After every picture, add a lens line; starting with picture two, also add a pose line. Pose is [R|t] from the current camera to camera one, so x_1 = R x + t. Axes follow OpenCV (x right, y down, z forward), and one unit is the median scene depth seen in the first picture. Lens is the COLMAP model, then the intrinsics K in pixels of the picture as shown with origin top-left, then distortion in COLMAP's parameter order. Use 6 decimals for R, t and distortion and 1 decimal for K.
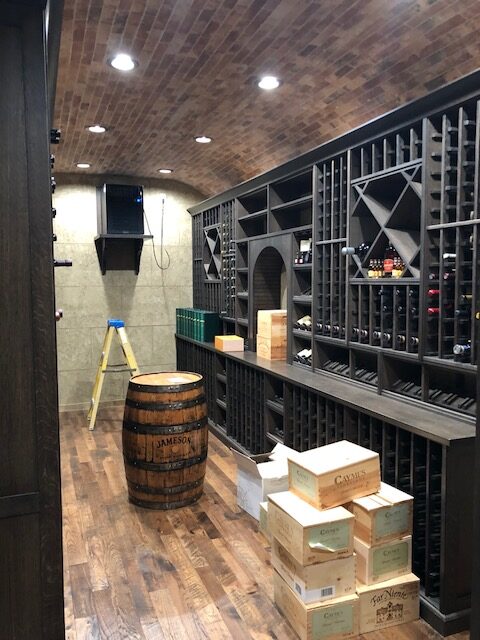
lens RADIAL K [[523.1, 0, 239.4], [0, 523.1, 322.1], [0, 0, 1]] dist [0.038481, -0.038314]
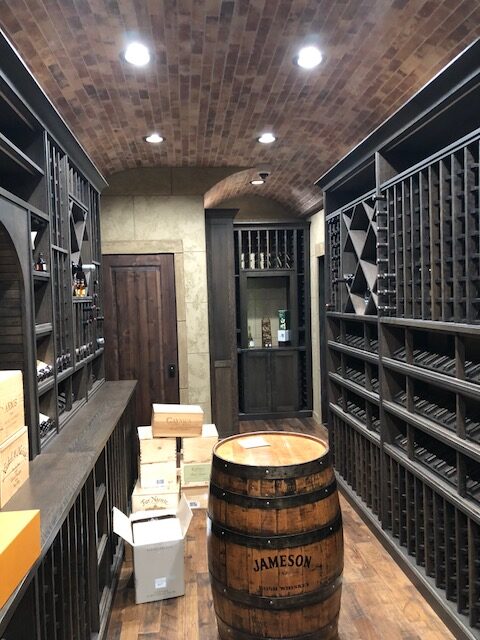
lens RADIAL K [[523.1, 0, 241.8], [0, 523.1, 321.3], [0, 0, 1]] dist [0.038481, -0.038314]
pose [[-0.965997, 0.019475, 0.257819, -0.290418], [0.053583, 0.990590, 0.125939, -0.132630], [-0.252940, 0.135471, -0.957950, 1.710113]]
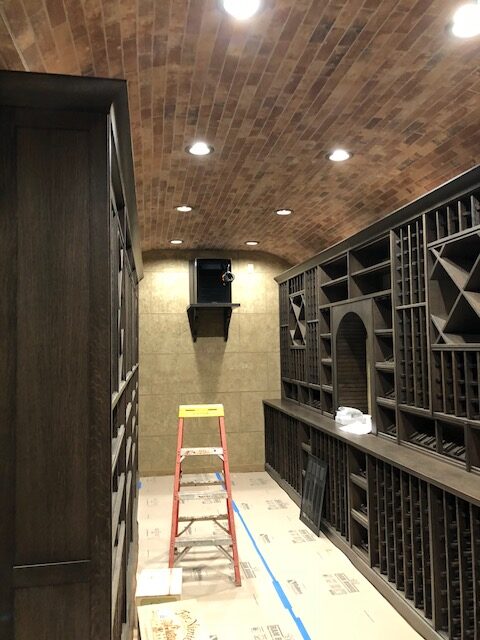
lens RADIAL K [[523.1, 0, 242.1], [0, 523.1, 320.7], [0, 0, 1]] dist [0.038481, -0.038314]
pose [[0.982155, -0.020597, -0.186940, 0.051649], [-0.003228, 0.991992, -0.126258, -0.004286], [0.188043, 0.124609, 0.974224, 0.003987]]
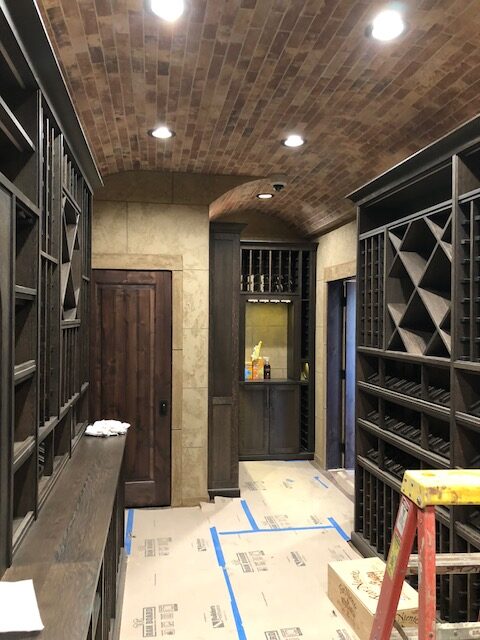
lens RADIAL K [[523.1, 0, 240.6], [0, 523.1, 322.3], [0, 0, 1]] dist [0.038481, -0.038314]
pose [[-0.979992, -0.005627, 0.198960, -0.146946], [0.012109, 0.996063, 0.087817, -0.132000], [-0.198671, 0.088470, -0.976065, 1.537867]]
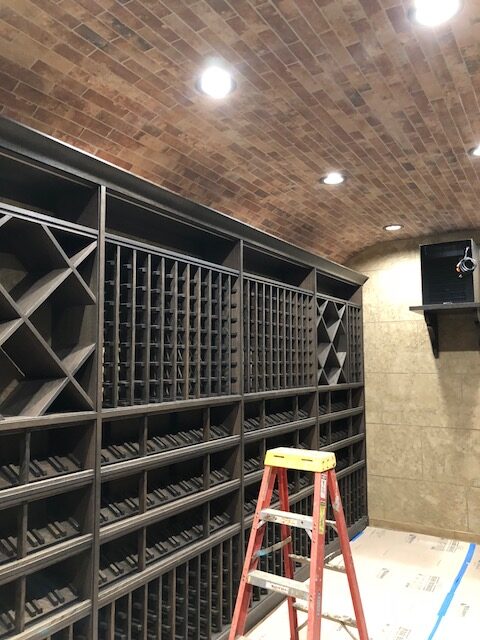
lens RADIAL K [[523.1, 0, 233.6], [0, 523.1, 318.5], [0, 0, 1]] dist [0.038481, -0.038314]
pose [[0.608145, -0.064555, -0.791197, 0.320635], [-0.063361, 0.989561, -0.129441, -0.052626], [0.791293, 0.128851, 0.597706, 0.524161]]
